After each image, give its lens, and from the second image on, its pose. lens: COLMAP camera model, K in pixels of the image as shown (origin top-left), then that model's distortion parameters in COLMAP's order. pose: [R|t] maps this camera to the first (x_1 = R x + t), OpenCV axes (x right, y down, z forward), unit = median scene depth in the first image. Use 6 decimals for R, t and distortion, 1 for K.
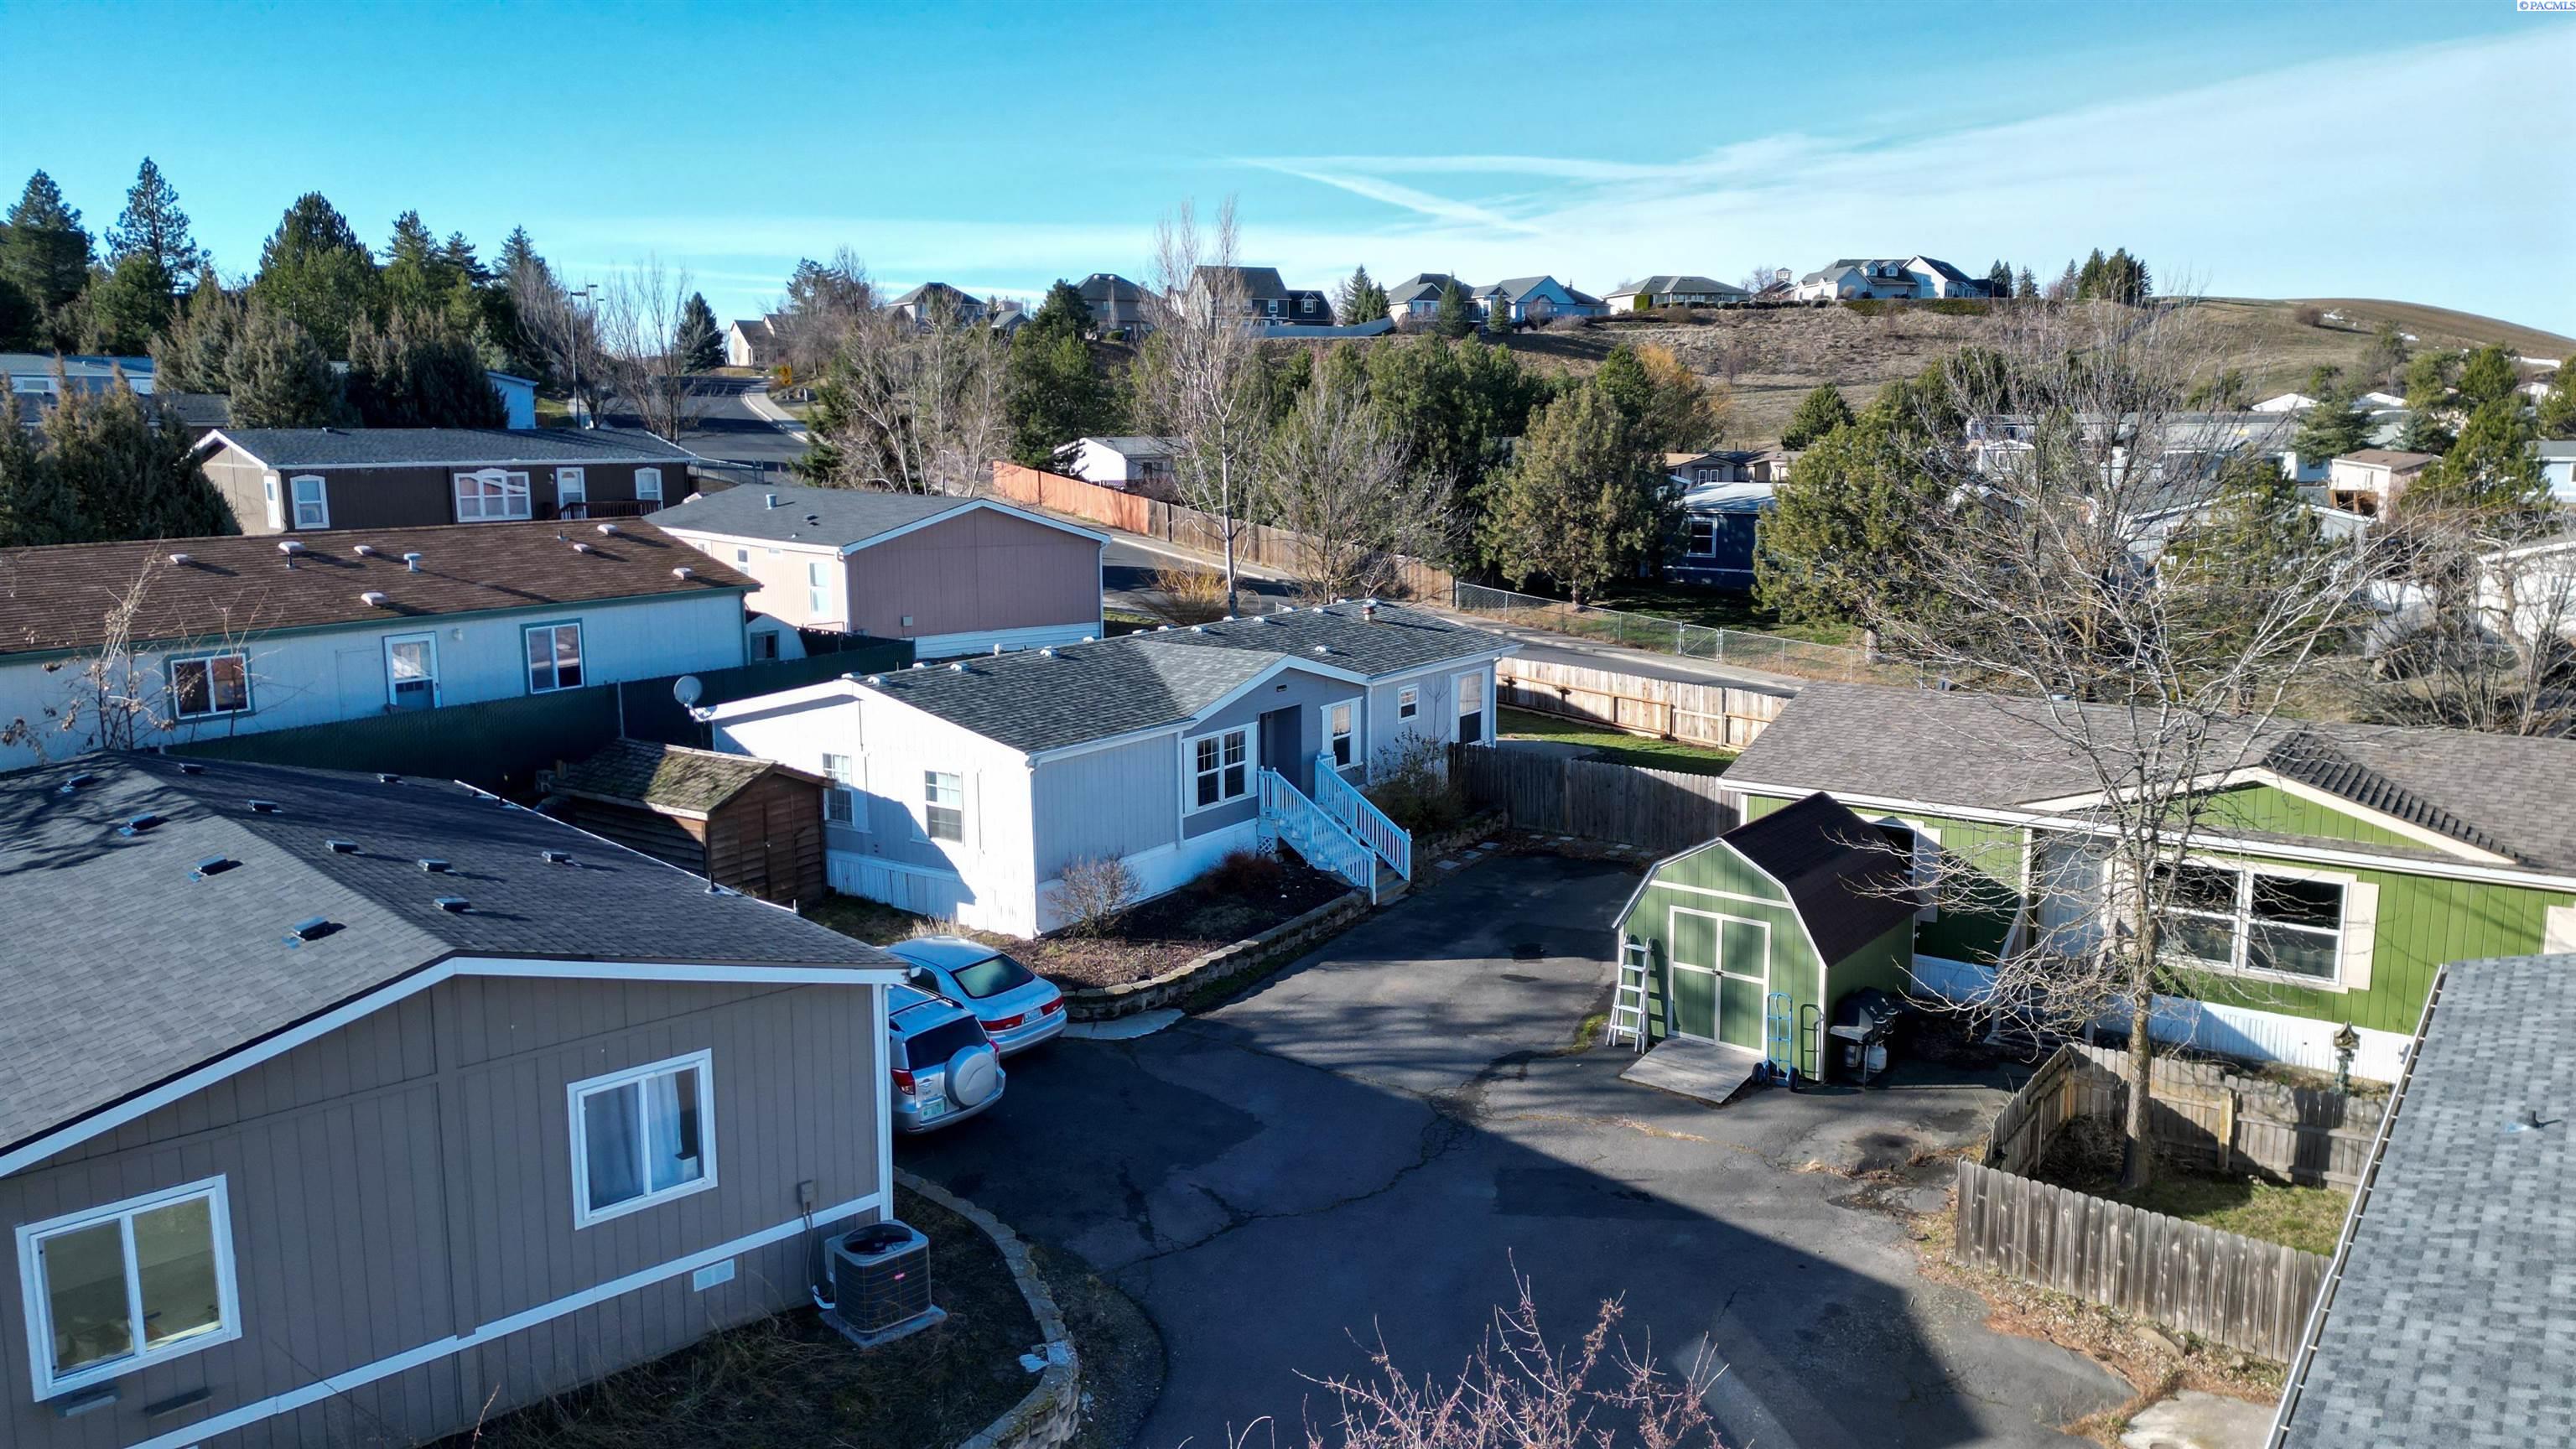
lens RADIAL K [[1790.7, 0, 1277.2], [0, 1790.7, 715.4], [0, 0, 1]] dist [0.084073, -0.076364]
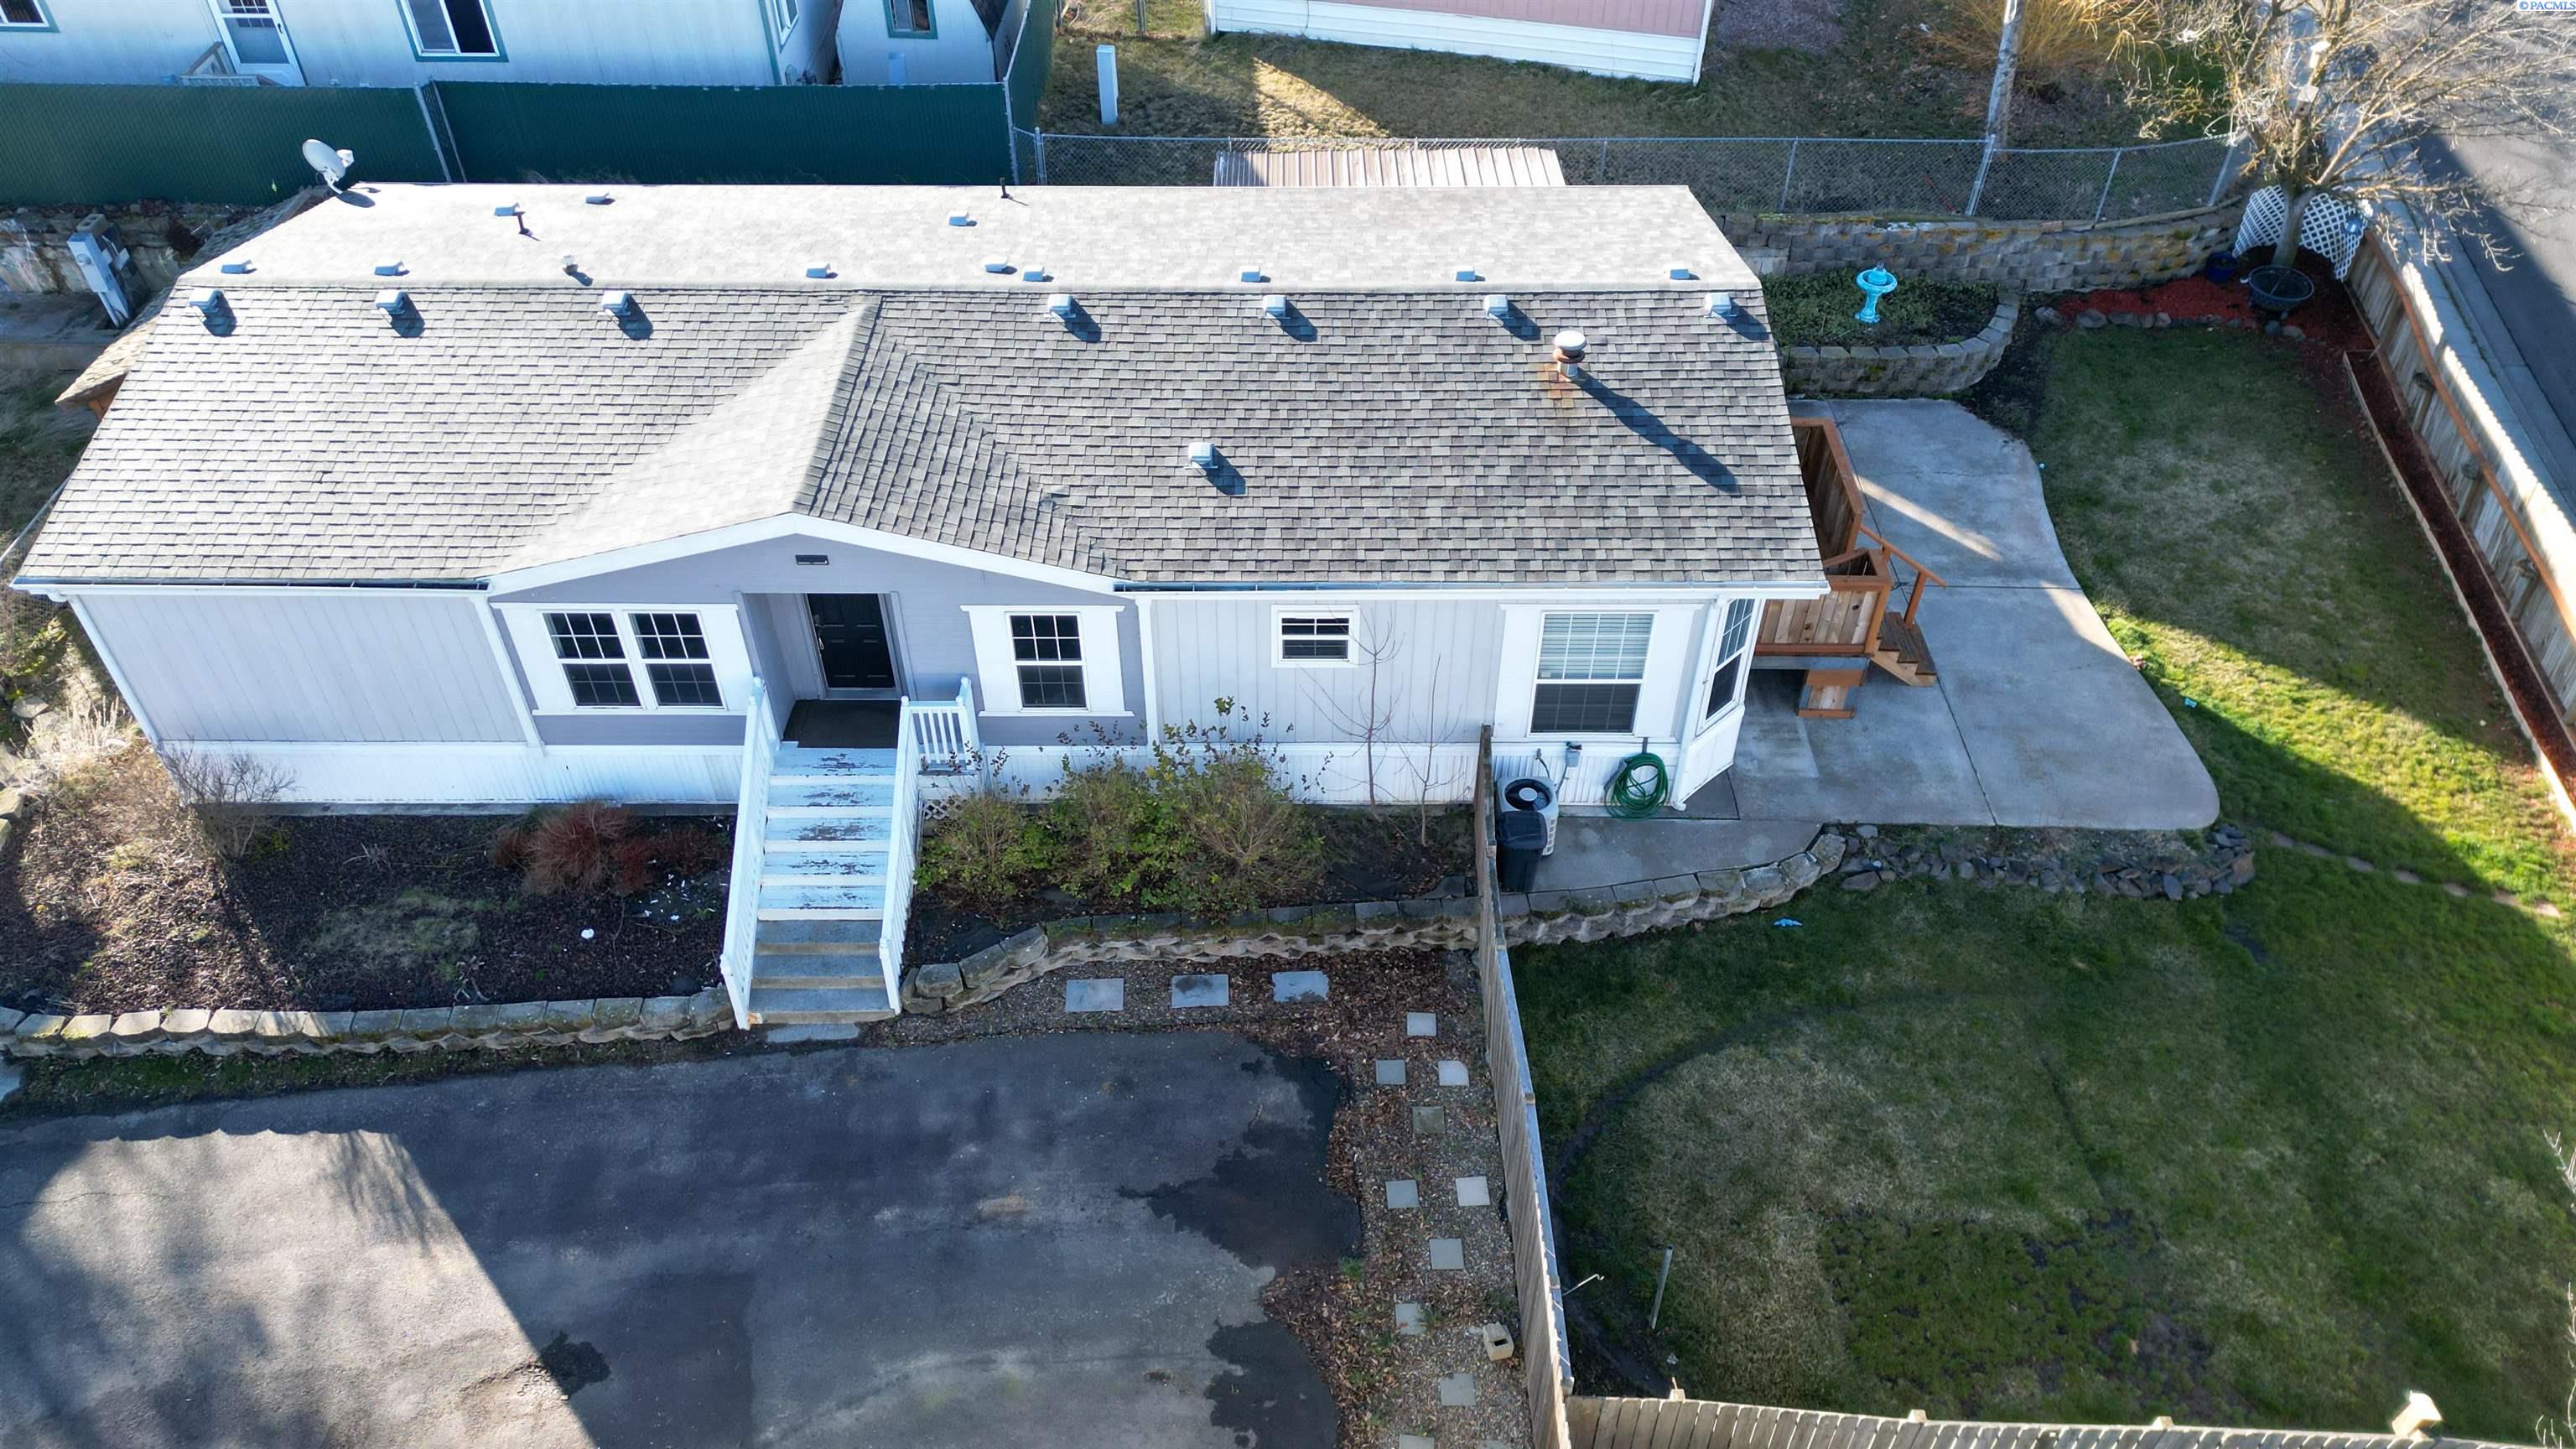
lens RADIAL K [[1790.7, 0, 1277.2], [0, 1790.7, 715.4], [0, 0, 1]] dist [0.084073, -0.076364]
pose [[0.567881, 0.551346, -0.611170, 0.379599], [-0.132456, 0.794047, 0.593249, -0.276257], [0.812383, -0.255942, 0.523953, 0.791888]]
